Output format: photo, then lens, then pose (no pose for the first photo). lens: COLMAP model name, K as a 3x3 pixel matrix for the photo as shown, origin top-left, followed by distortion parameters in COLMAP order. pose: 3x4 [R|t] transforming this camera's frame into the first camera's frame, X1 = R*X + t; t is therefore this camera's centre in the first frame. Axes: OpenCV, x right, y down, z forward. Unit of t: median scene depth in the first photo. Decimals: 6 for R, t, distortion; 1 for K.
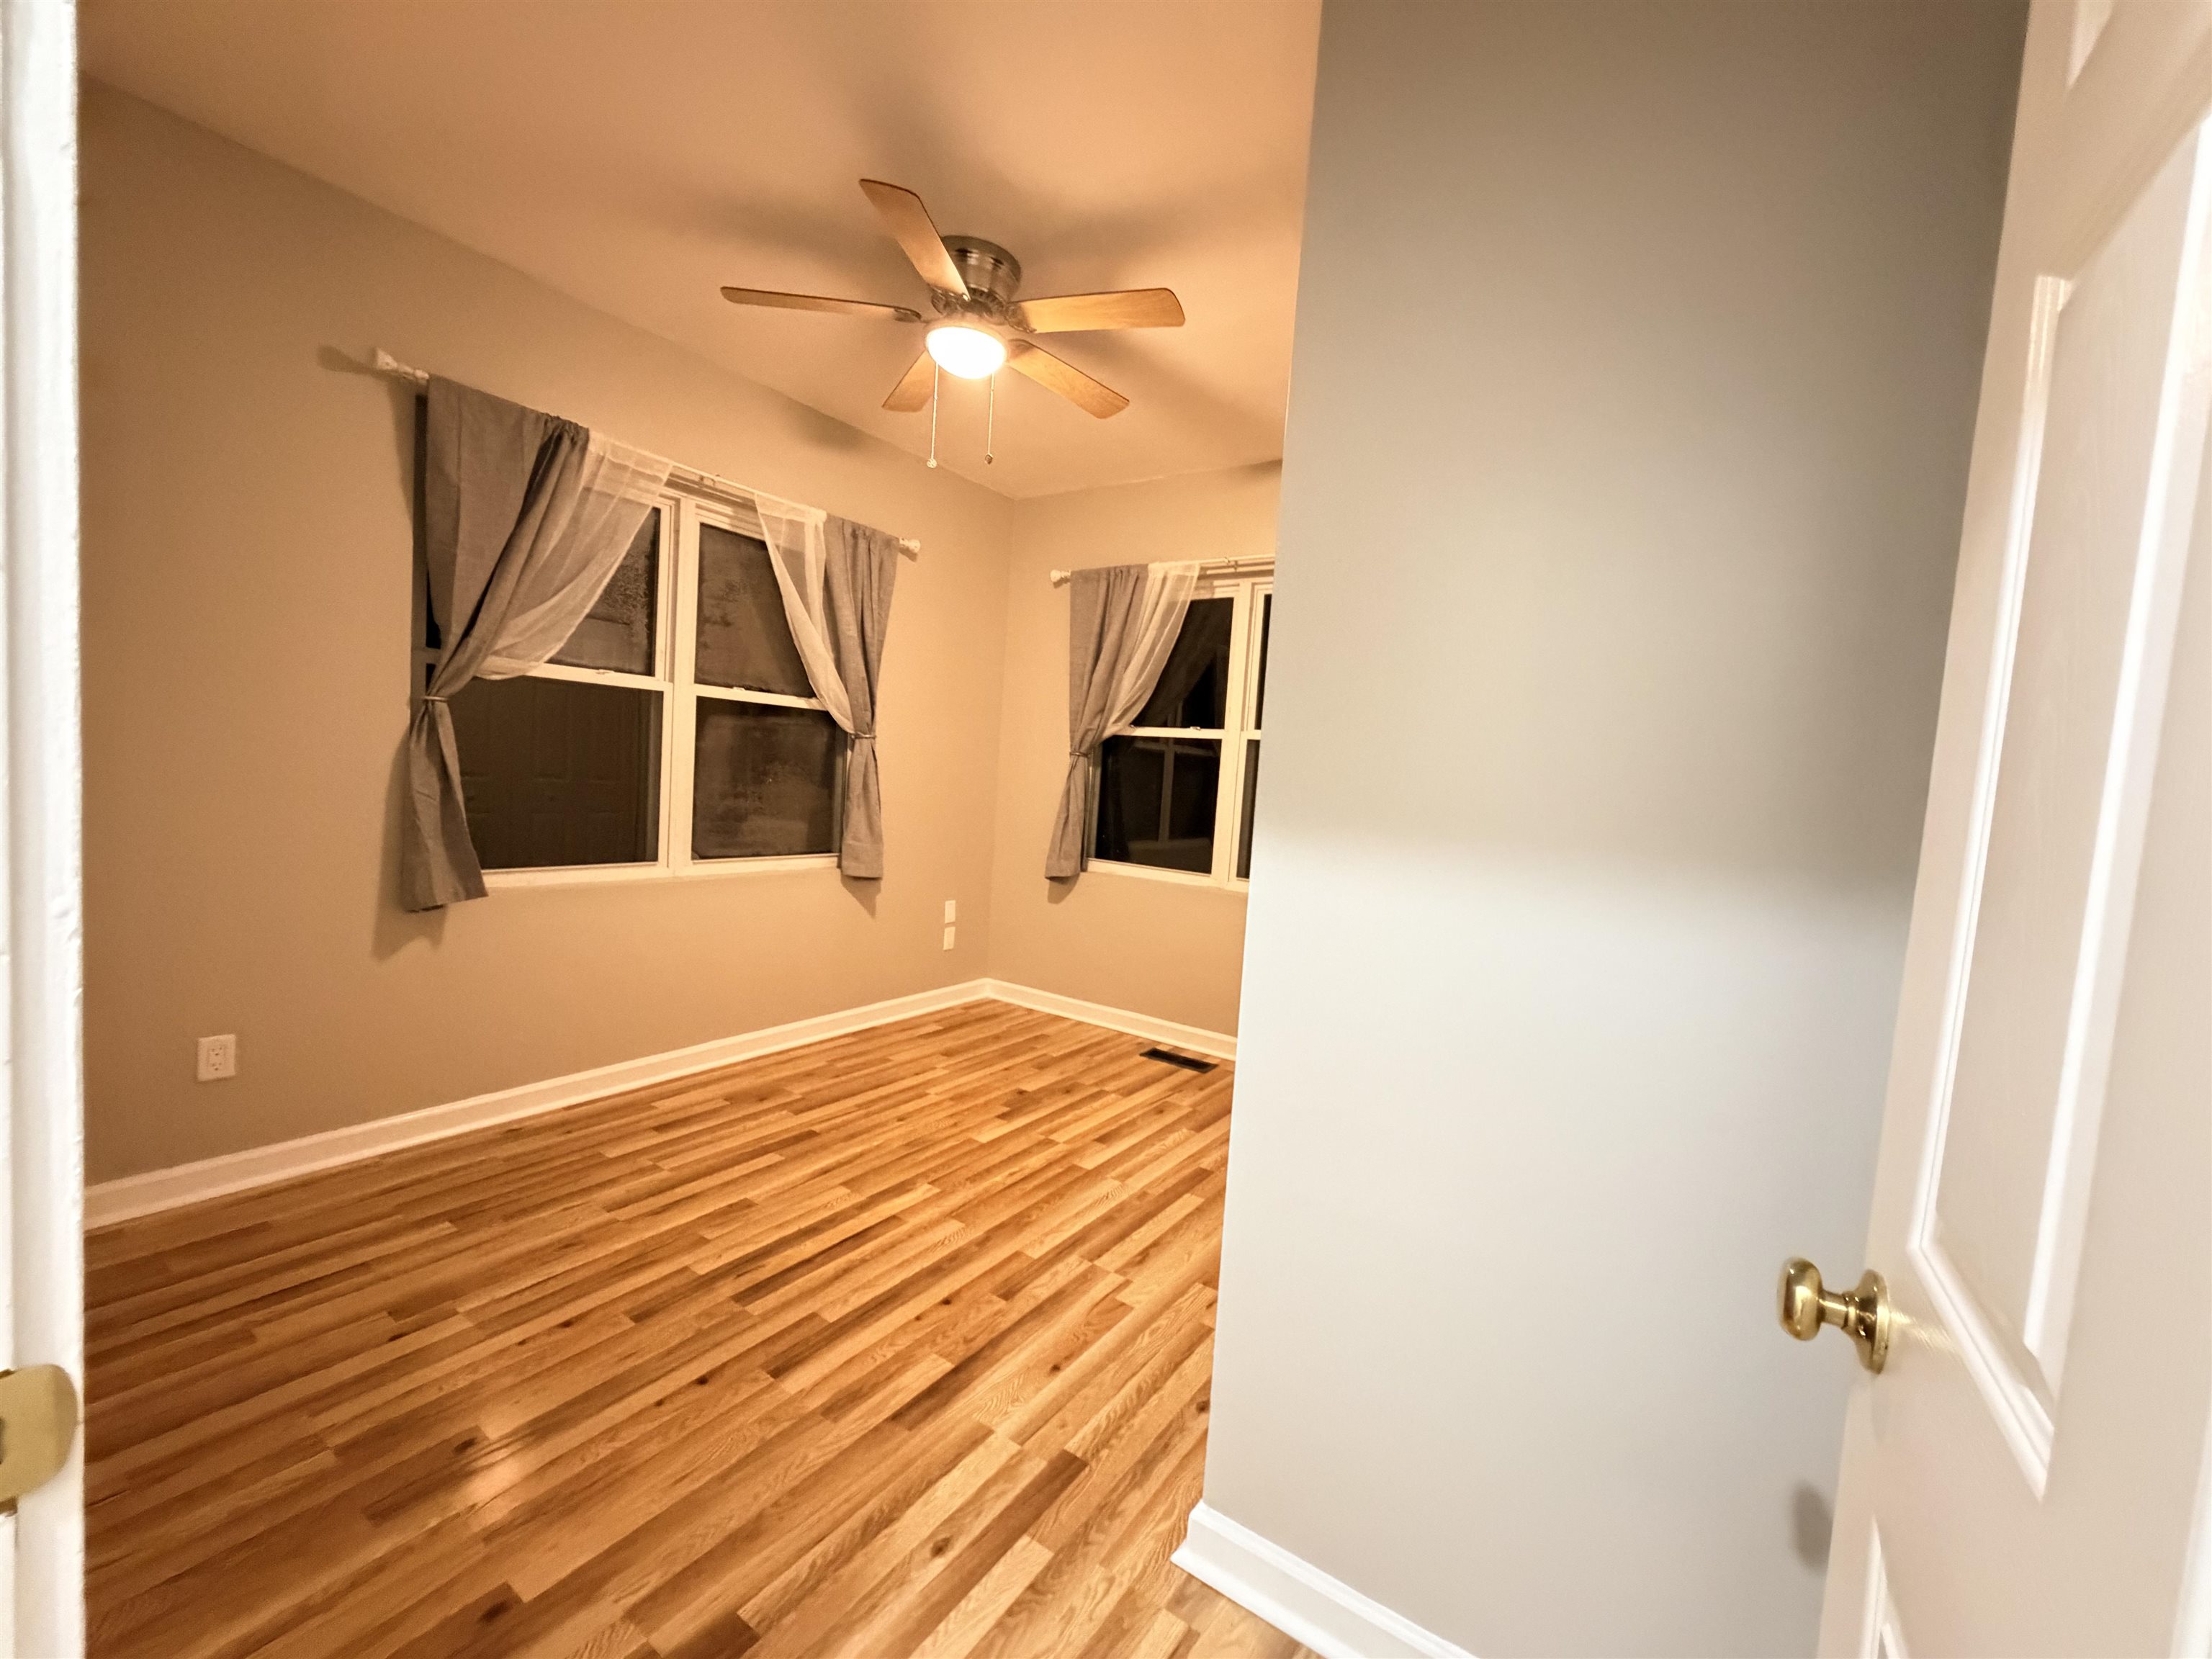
lens RADIAL K [[876.4, 0, 1106.0], [0, 876.4, 829.5], [0, 0, 1]] dist [0.001695, 0.000062]
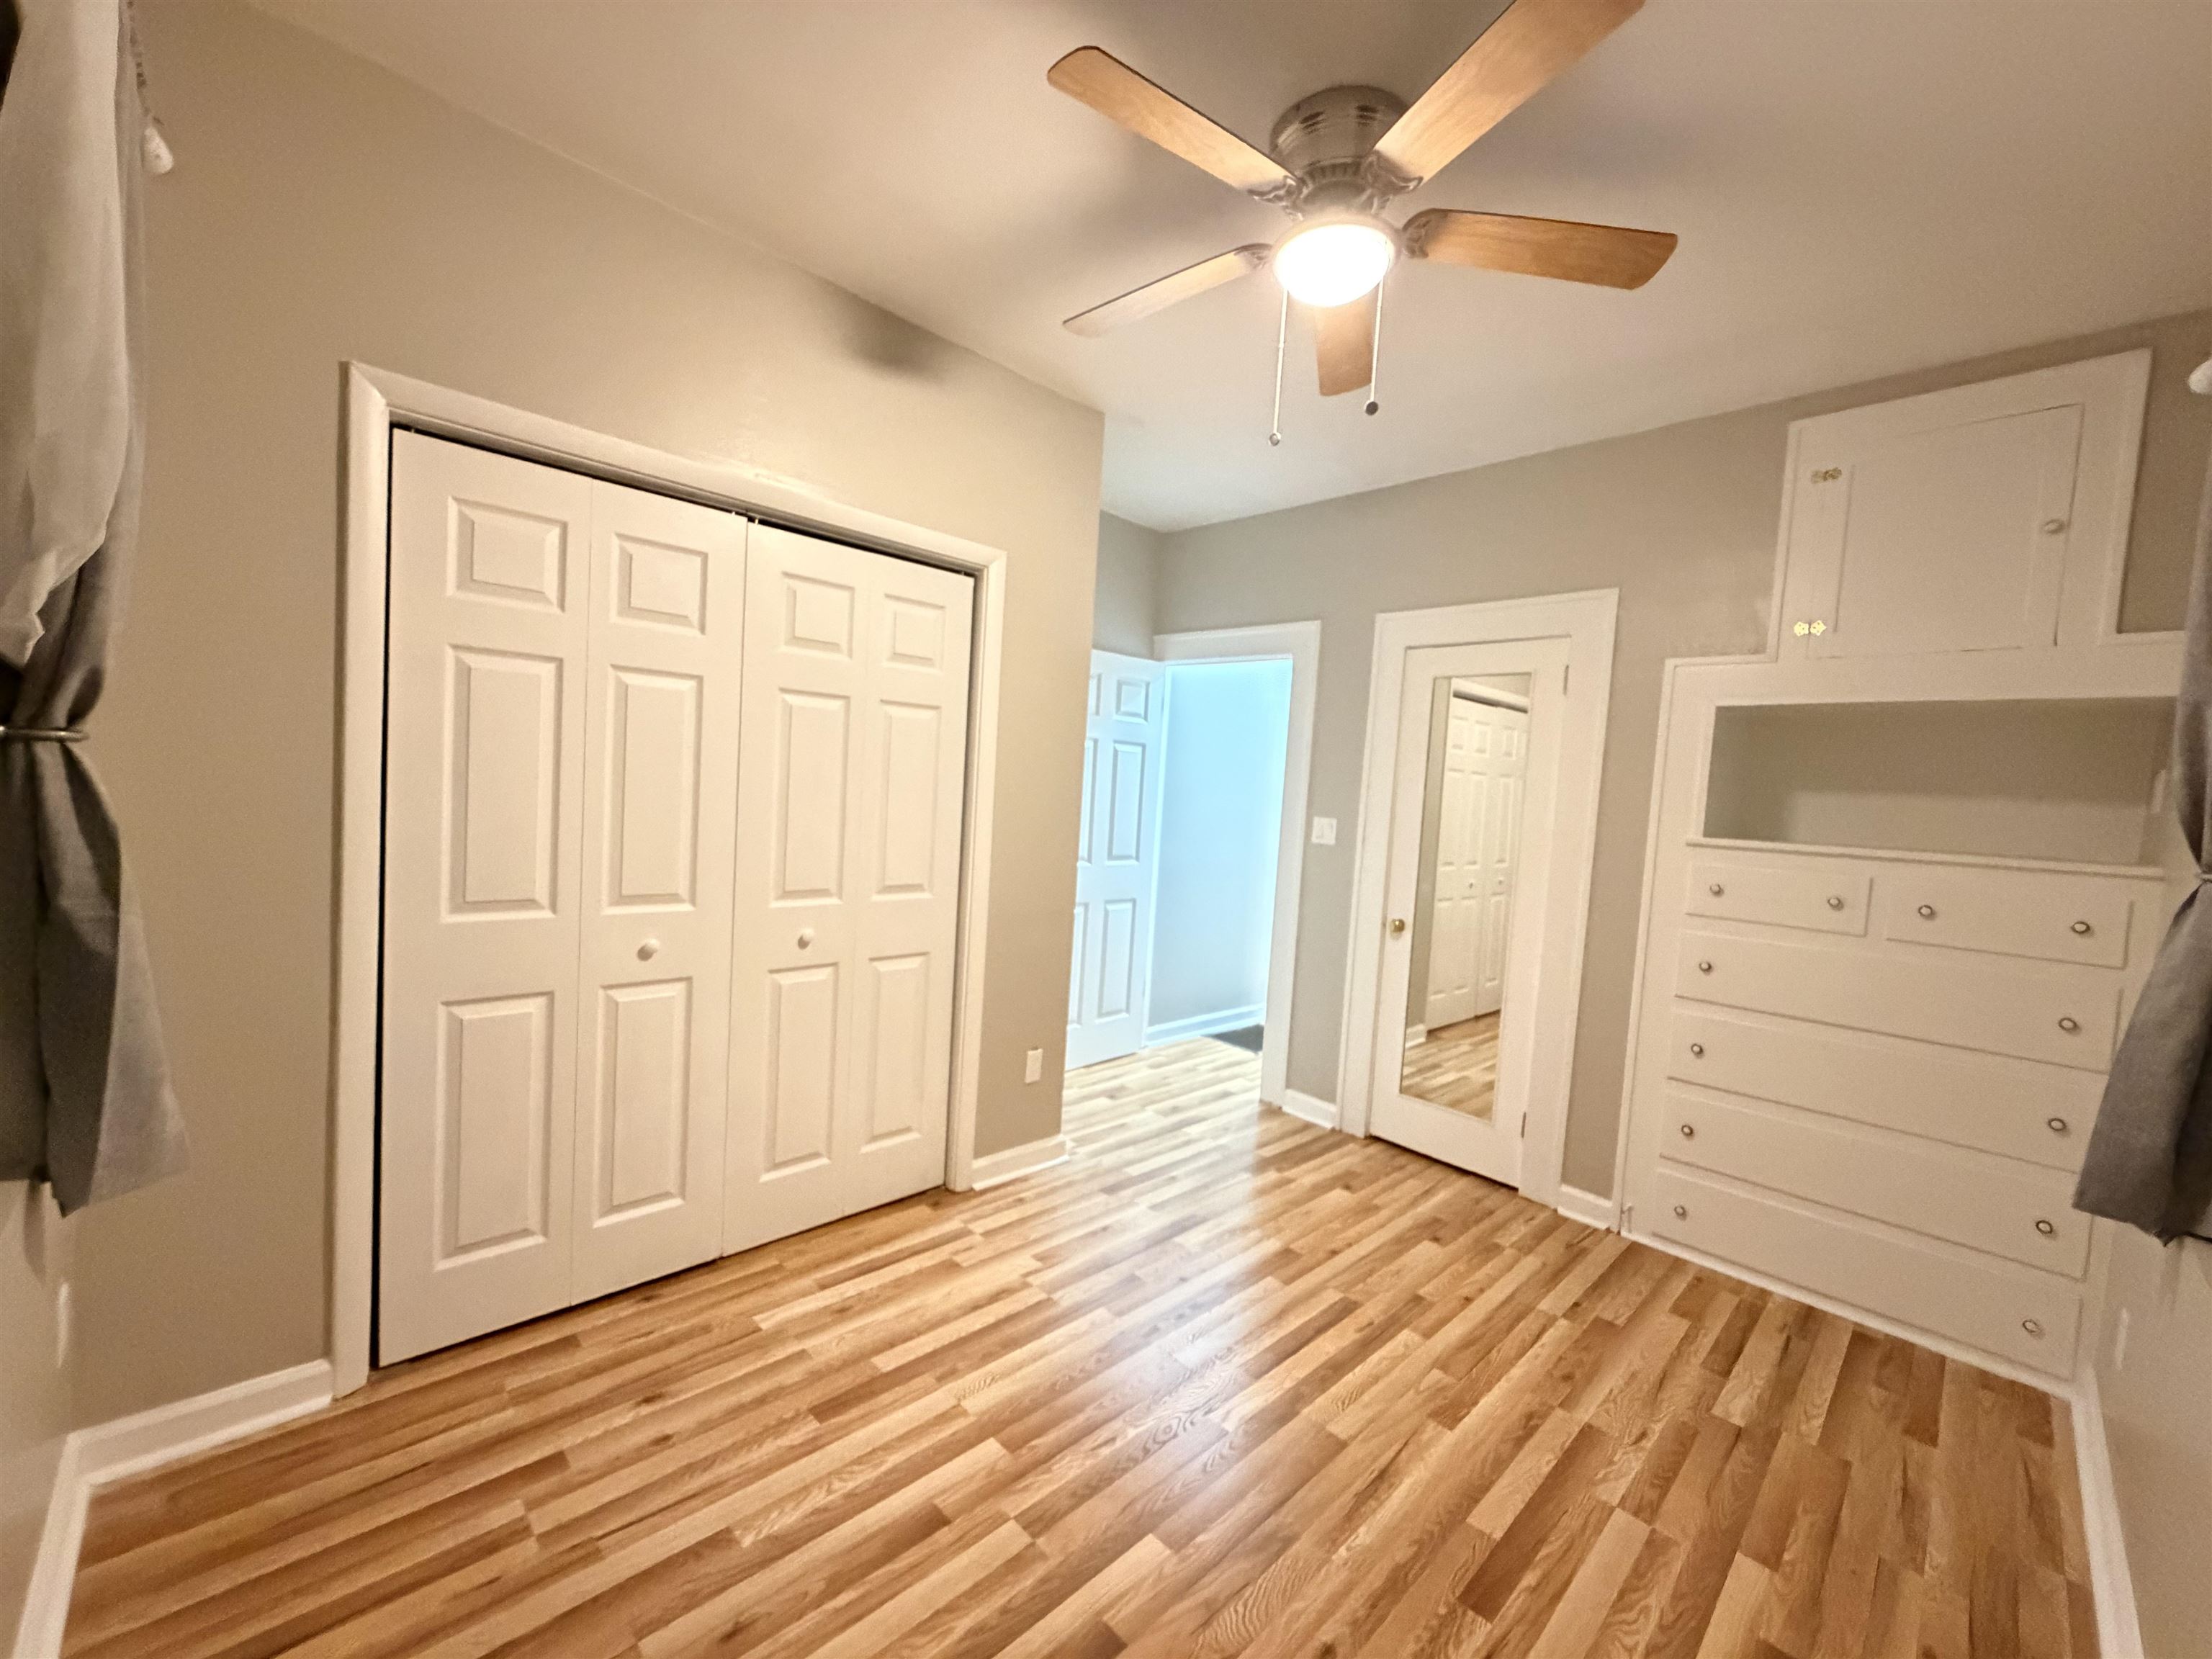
lens RADIAL K [[876.4, 0, 1106.0], [0, 876.4, 829.5], [0, 0, 1]] dist [0.001695, 0.000062]
pose [[-0.972170, -0.140805, 0.187244, -0.194782], [-0.118184, 0.984840, 0.126976, -0.189164], [-0.202284, 0.101313, -0.974072, 1.911459]]
